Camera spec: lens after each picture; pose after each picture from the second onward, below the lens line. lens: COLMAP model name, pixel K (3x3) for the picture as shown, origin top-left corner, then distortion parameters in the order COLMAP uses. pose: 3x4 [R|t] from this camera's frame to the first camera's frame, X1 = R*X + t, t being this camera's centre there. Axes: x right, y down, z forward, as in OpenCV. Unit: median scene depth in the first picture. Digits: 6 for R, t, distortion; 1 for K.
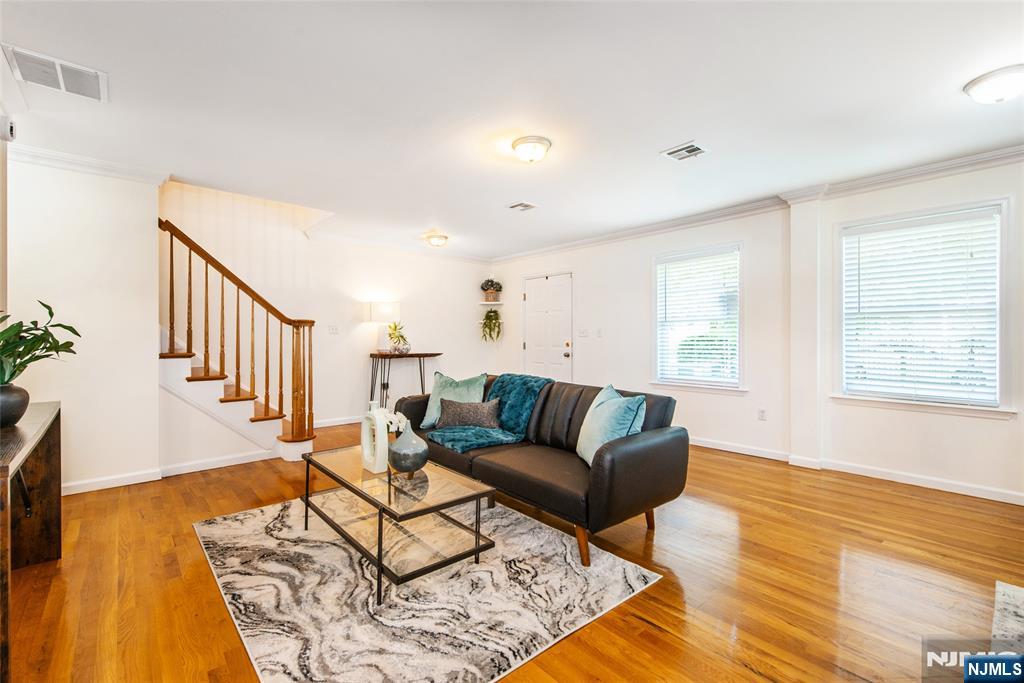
lens RADIAL K [[444.3, 0, 496.4], [0, 444.3, 340.4], [0, 0, 1]] dist [-0.002576, -0.000601]
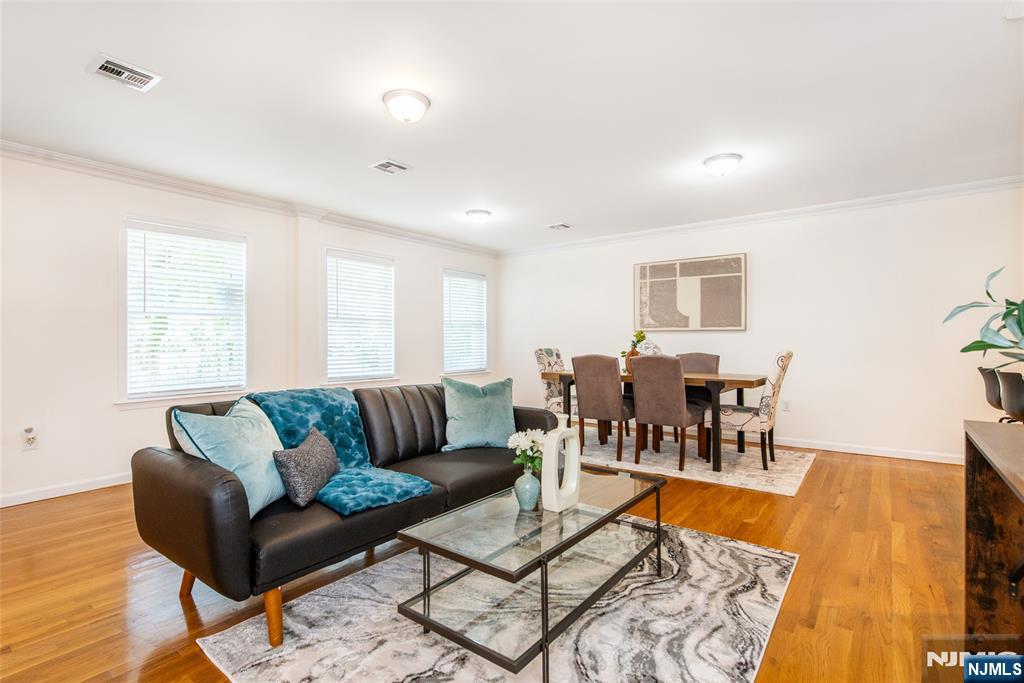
lens RADIAL K [[483.9, 0, 512.0], [0, 483.9, 341.5], [0, 0, 1]] dist [0.001670, 0.000061]
pose [[-0.209894, -0.004013, 0.977716, -0.794939], [0.002059, 0.999988, 0.004547, 0.003613], [-0.977722, 0.002967, -0.209883, 0.940844]]
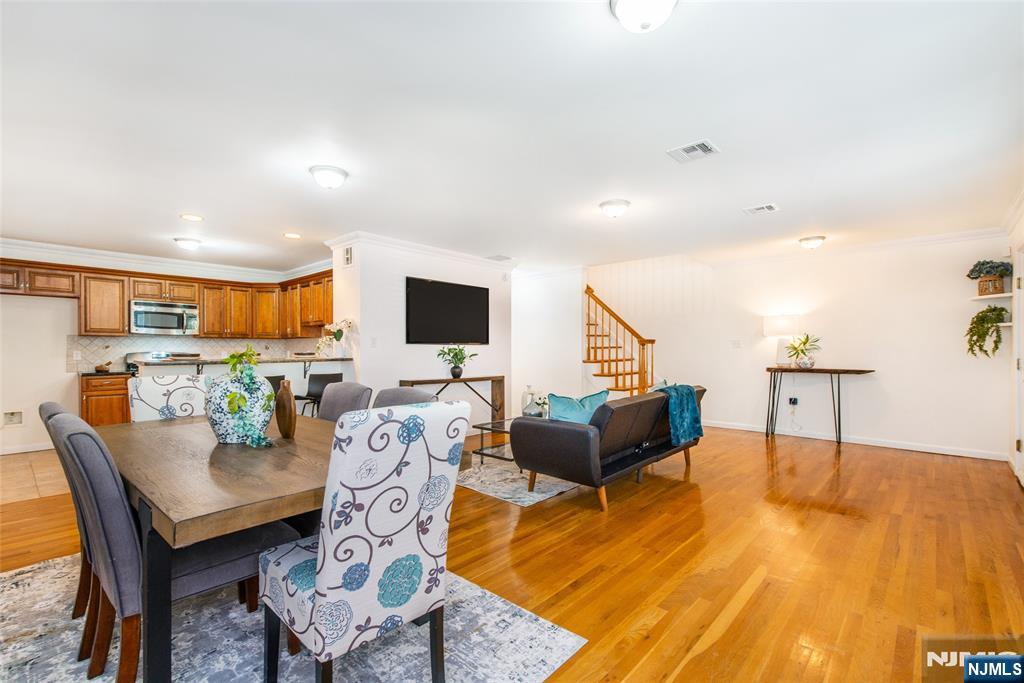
lens RADIAL K [[465.4, 0, 493.9], [0, 465.4, 353.2], [0, 0, 1]] dist [-0.000209, -0.000102]
pose [[0.107953, 0.008094, -0.994123, 1.329566], [-0.000417, 0.999967, 0.008097, -0.018628], [0.994156, -0.000460, 0.107953, 0.470130]]
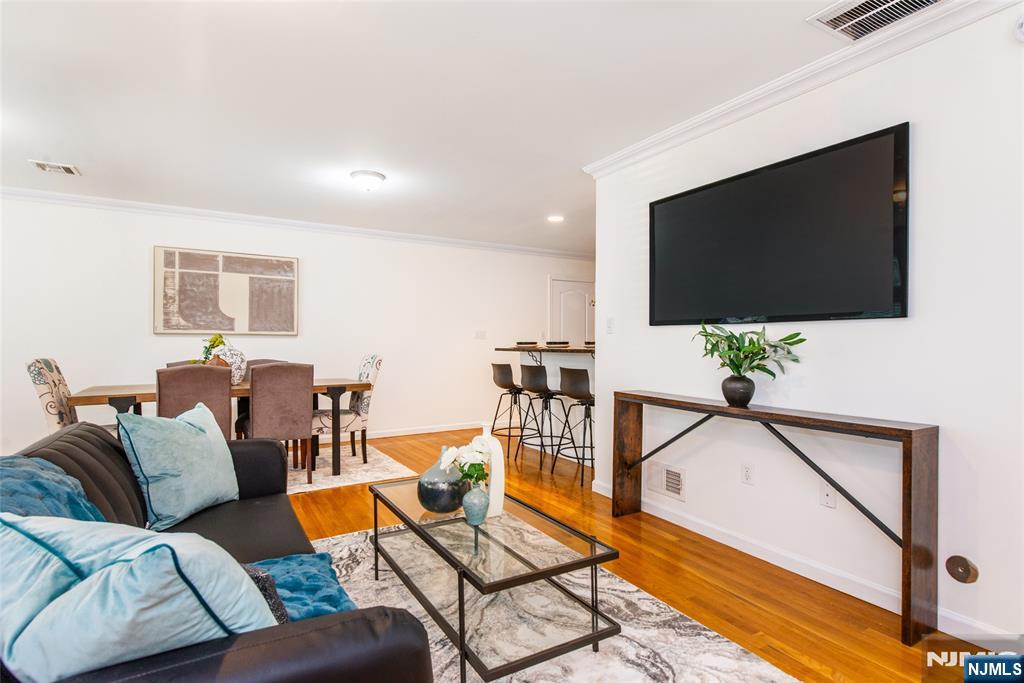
lens RADIAL K [[509.6, 0, 512.0], [0, 509.6, 341.5], [0, 0, 1]] dist [-0.001988, 0.000031]
pose [[-0.985985, -0.002922, 0.166809, -0.352441], [-0.002820, 0.999996, 0.000849, -0.007316], [-0.166811, 0.000366, -0.985989, 1.407485]]
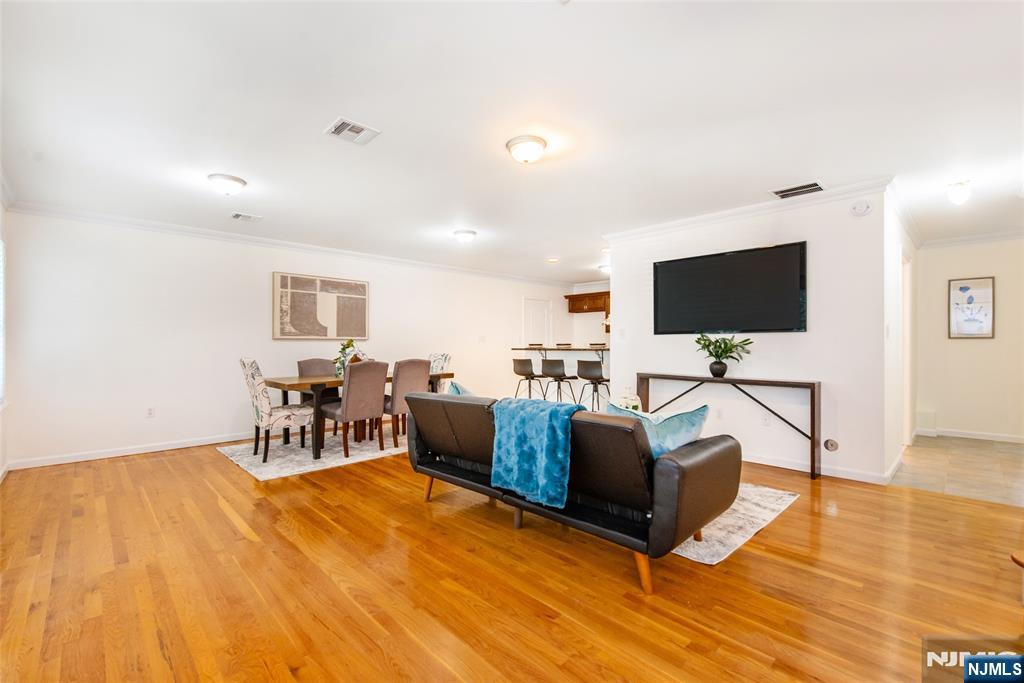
lens RADIAL K [[444.3, 0, 496.4], [0, 444.3, 340.4], [0, 0, 1]] dist [-0.002576, -0.000601]
pose [[-0.998820, 0.000899, -0.048551, 0.178160], [0.001175, 0.999983, -0.005653, -0.009201], [0.048545, -0.005703, -0.998805, 1.868755]]
